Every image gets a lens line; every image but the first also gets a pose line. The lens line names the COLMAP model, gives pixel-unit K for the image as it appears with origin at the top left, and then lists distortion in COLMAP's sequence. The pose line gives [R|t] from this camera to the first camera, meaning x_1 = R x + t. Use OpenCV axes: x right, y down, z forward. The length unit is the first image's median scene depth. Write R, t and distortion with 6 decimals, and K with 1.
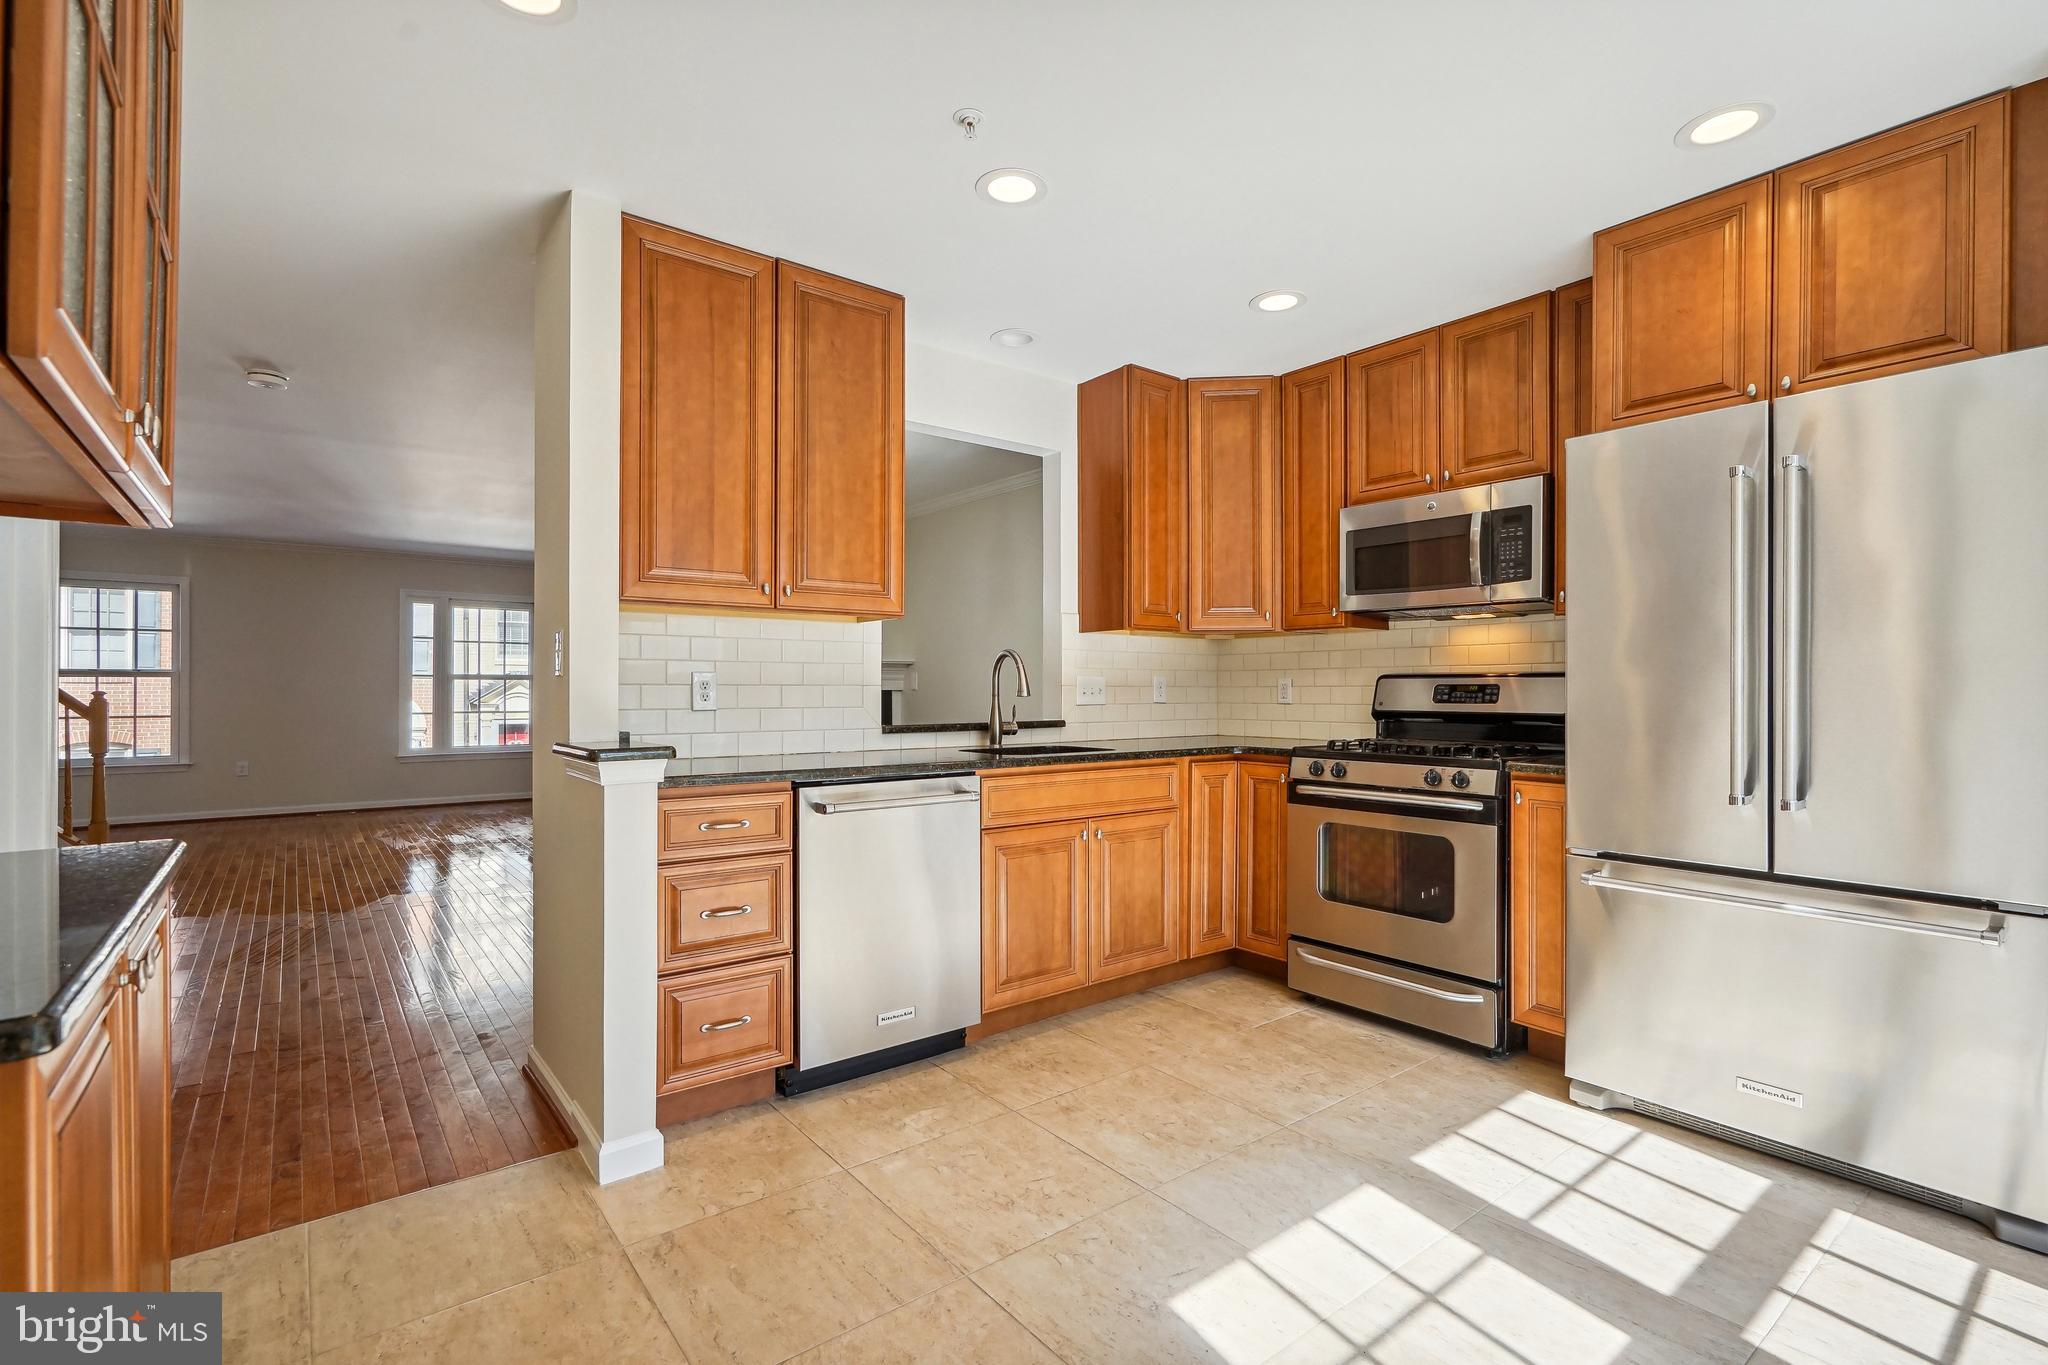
lens RADIAL K [[933.8, 0, 1020.7], [0, 933.8, 687.2], [0, 0, 1]] dist [-0.010746, 0.006651]
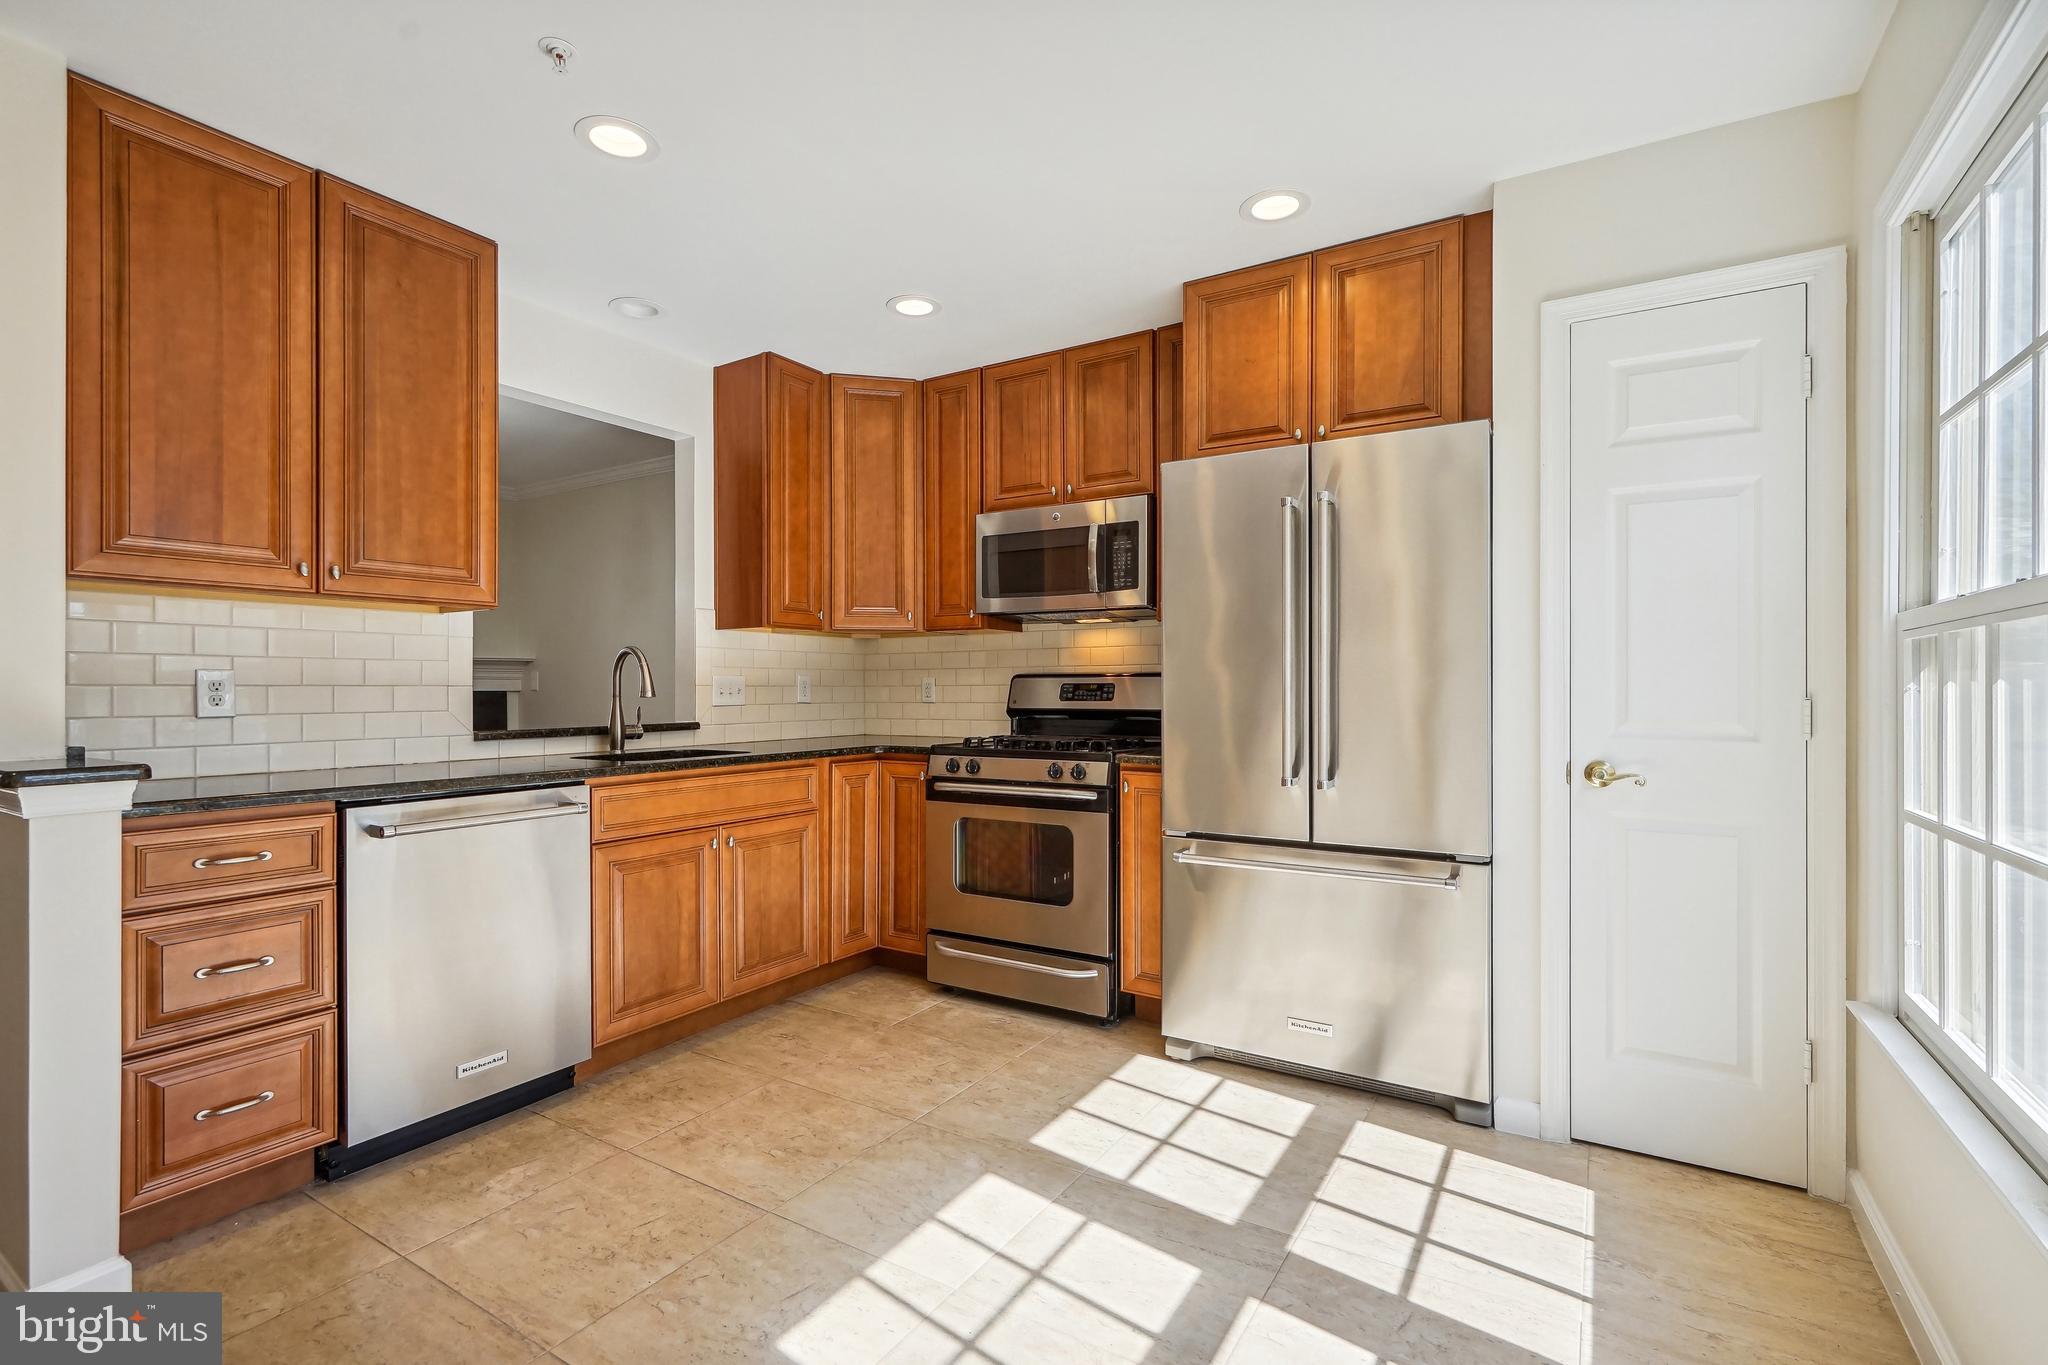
lens RADIAL K [[933.8, 0, 1020.7], [0, 933.8, 687.2], [0, 0, 1]] dist [-0.010746, 0.006651]
pose [[0.938823, -0.002615, 0.344389, 0.040723], [0.002383, 0.999997, 0.001098, -0.000292], [-0.344391, -0.000210, 0.938826, 0.008603]]
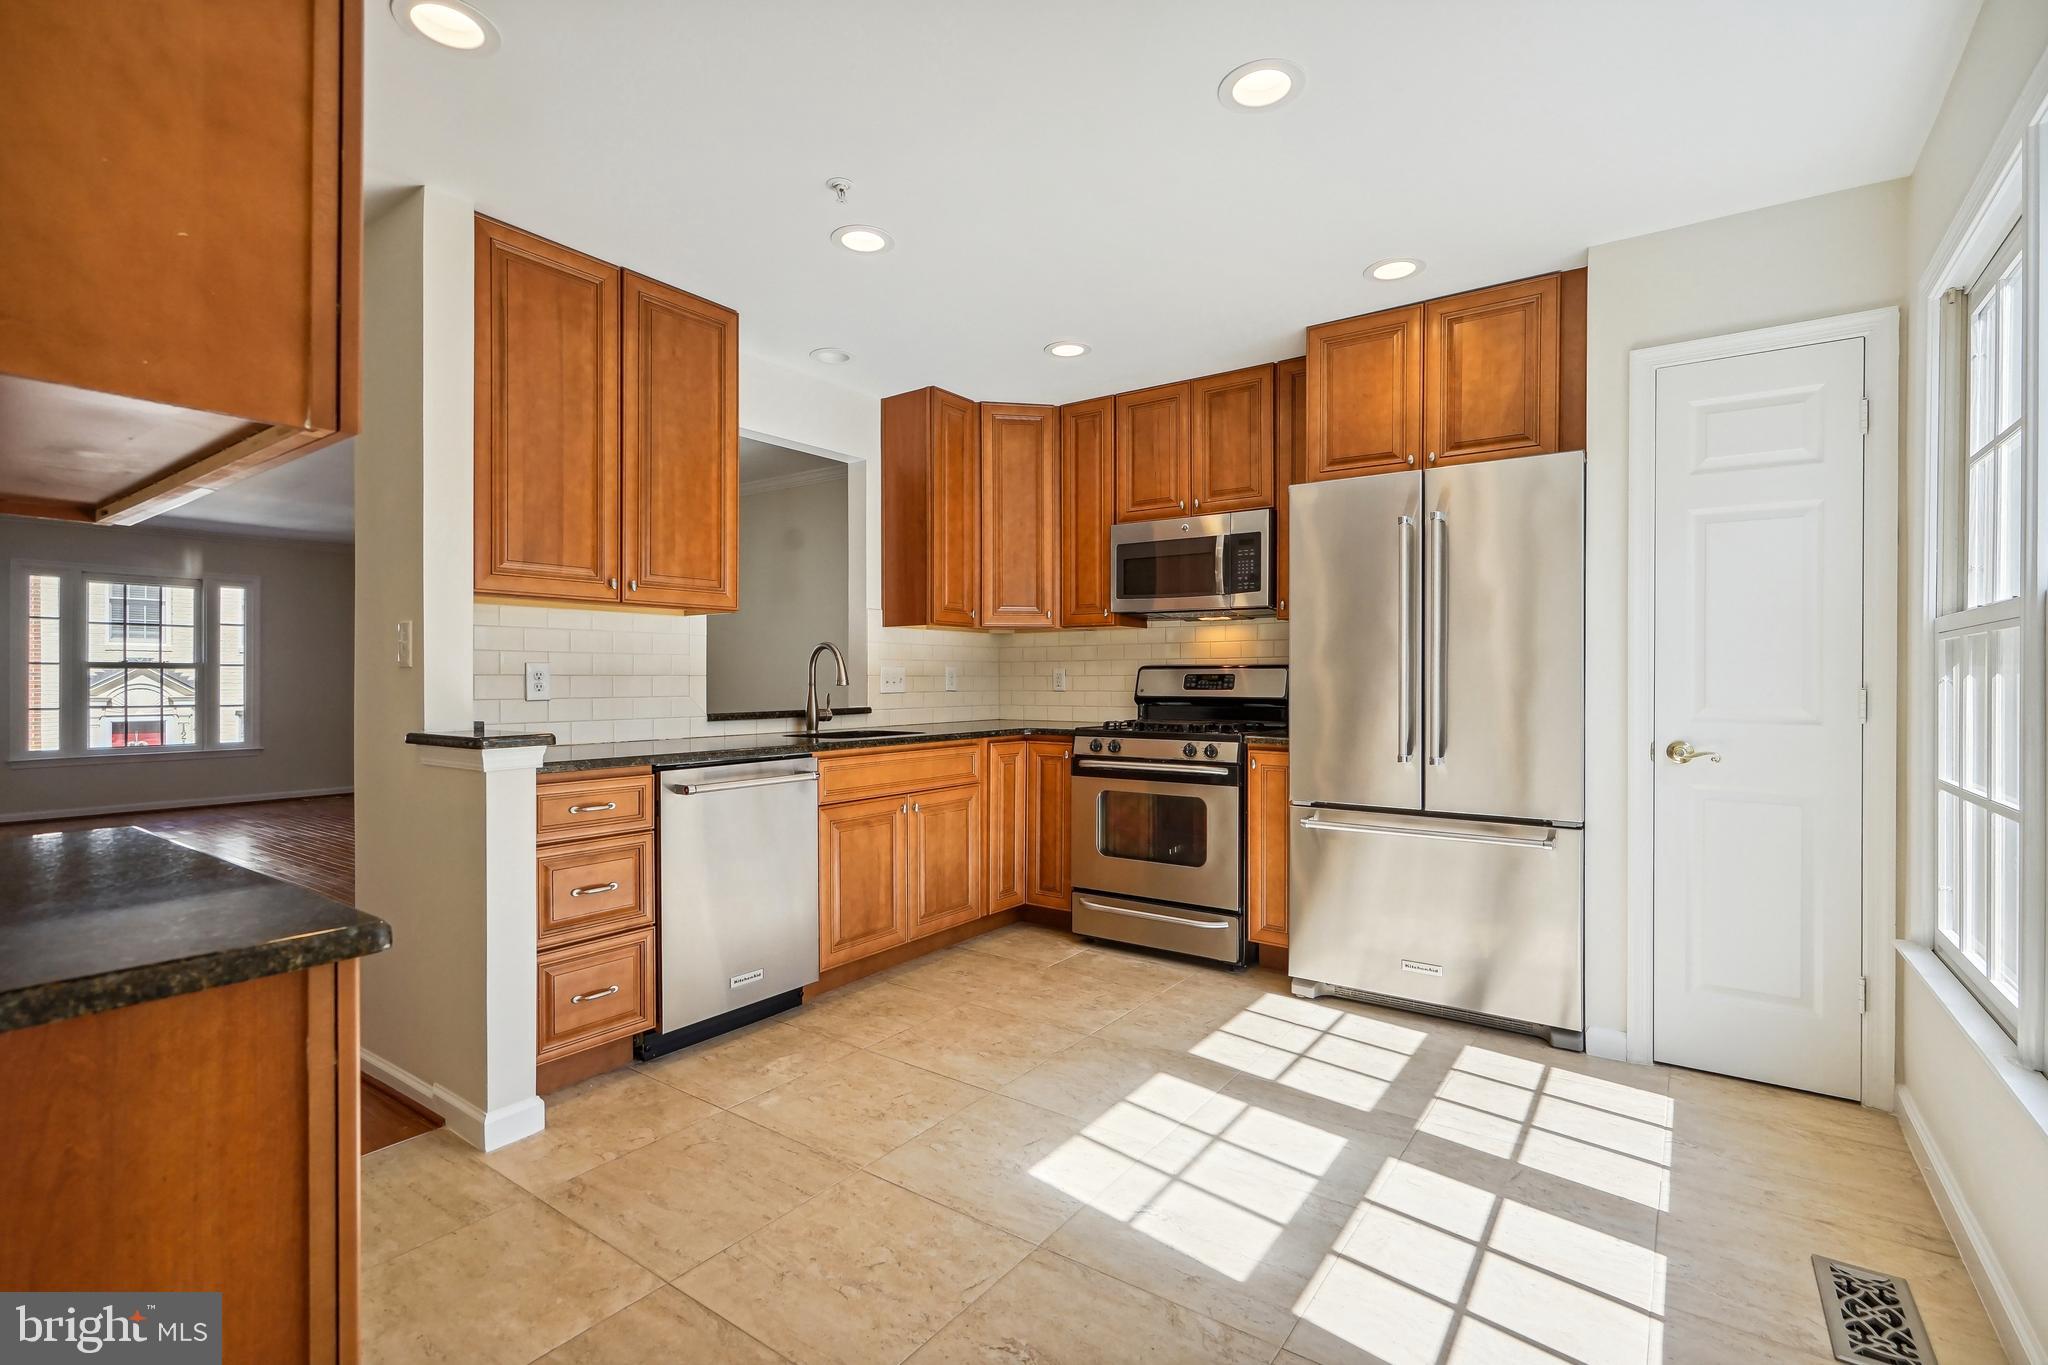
lens RADIAL K [[932.0, 0, 1022.2], [0, 932.0, 679.1], [0, 0, 1]] dist [-0.010576, 0.006897]
pose [[0.960178, -0.001720, 0.279385, -0.127142], [0.000750, 0.999993, 0.003577, -0.001556], [-0.279389, -0.003225, 0.960173, -0.135149]]
